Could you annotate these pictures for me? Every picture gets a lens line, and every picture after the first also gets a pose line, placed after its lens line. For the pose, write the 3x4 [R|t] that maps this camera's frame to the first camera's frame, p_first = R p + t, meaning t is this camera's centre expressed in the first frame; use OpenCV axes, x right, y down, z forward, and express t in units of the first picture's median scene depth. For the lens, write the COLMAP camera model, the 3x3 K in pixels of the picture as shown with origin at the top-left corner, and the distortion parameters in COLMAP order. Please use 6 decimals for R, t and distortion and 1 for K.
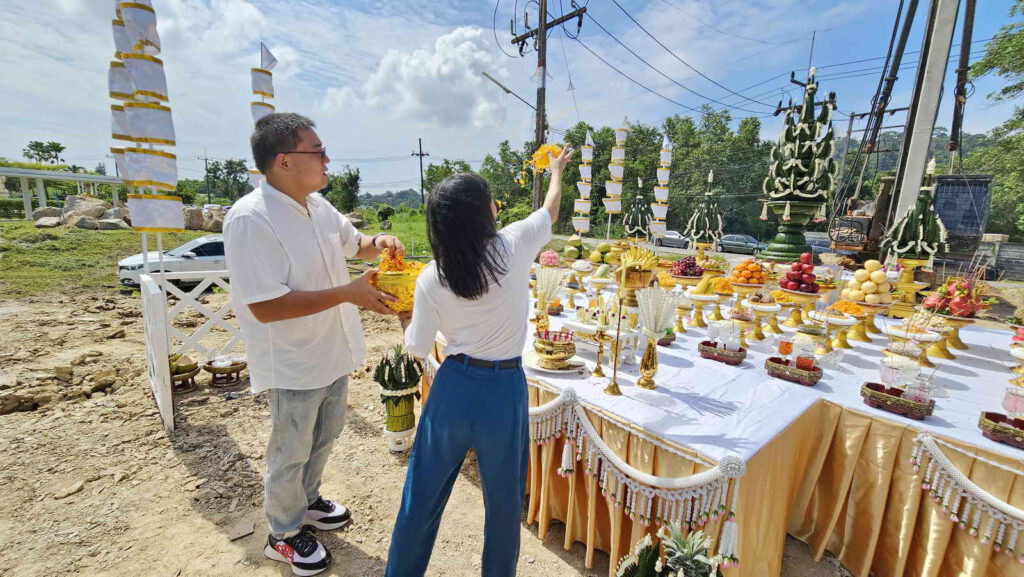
lens RADIAL K [[417.3, 0, 515.2], [0, 417.3, 295.7], [0, 0, 1]] dist [-0.003148, 0.000033]
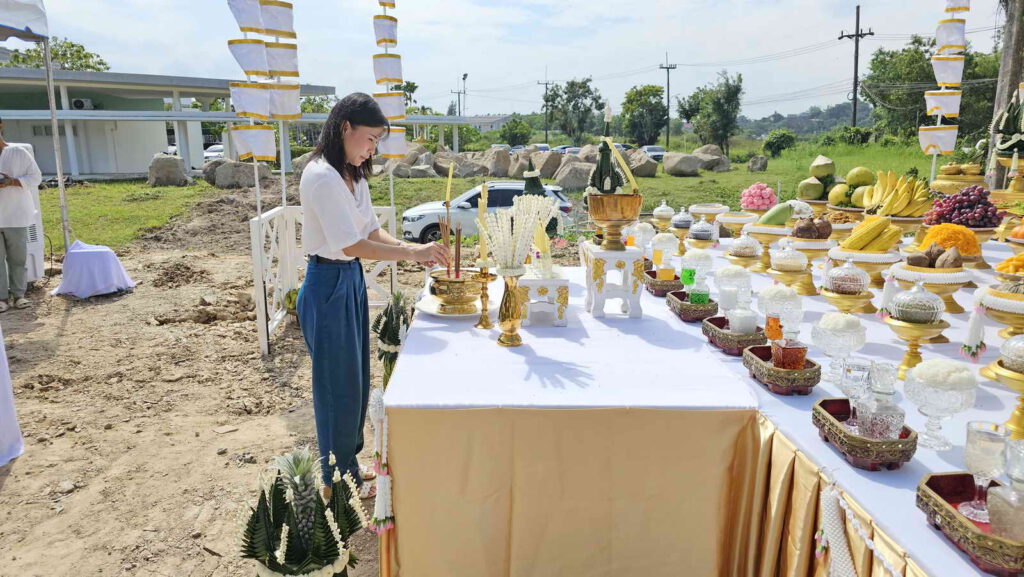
lens RADIAL K [[689.3, 0, 512.0], [0, 689.3, 288.5], [0, 0, 1]] dist [0.035661, -0.004830]
pose [[0.775553, 0.084006, -0.625668, 0.402972], [-0.080775, 0.996165, 0.033626, 0.030517], [0.626093, 0.024460, 0.779365, 0.024700]]
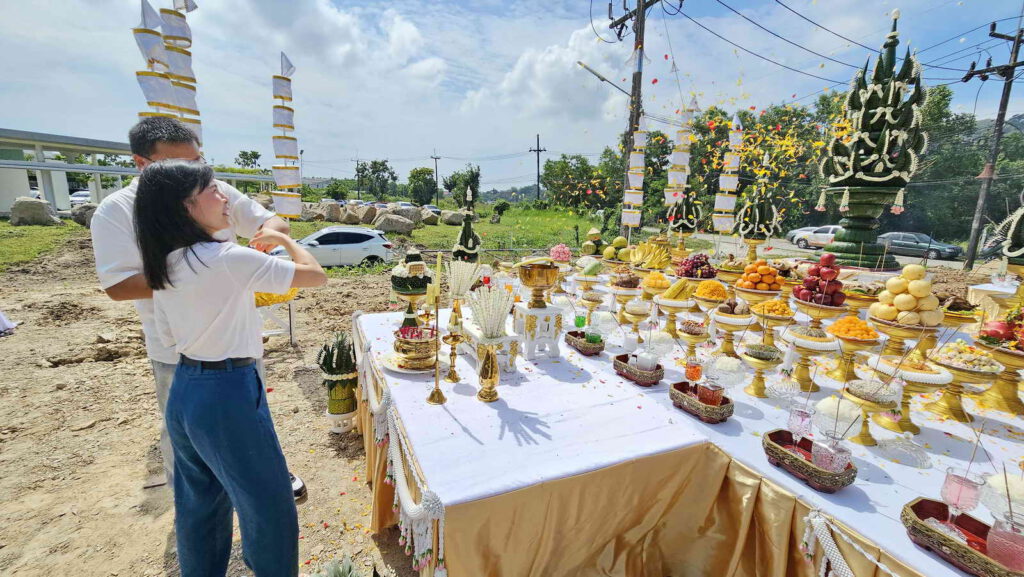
lens RADIAL K [[417.3, 0, 515.2], [0, 417.3, 295.7], [0, 0, 1]] dist [-0.003148, 0.000033]
pose [[0.961154, 0.053482, -0.270780, 0.225212], [-0.050162, 0.998557, 0.019171, -0.006266], [0.271415, -0.004844, 0.962450, 0.066275]]
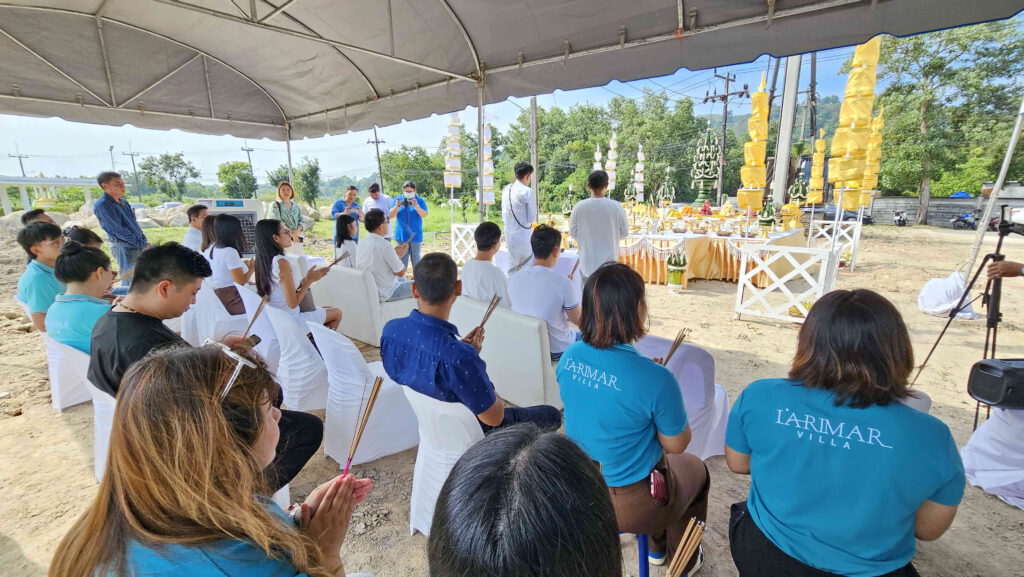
lens RADIAL K [[417.3, 0, 515.2], [0, 417.3, 295.7], [0, 0, 1]] dist [-0.003148, 0.000033]
pose [[0.991487, -0.079857, 0.102841, -0.525522], [0.075272, 0.996020, 0.047724, 0.179243], [-0.106243, -0.039577, 0.993552, -0.965460]]
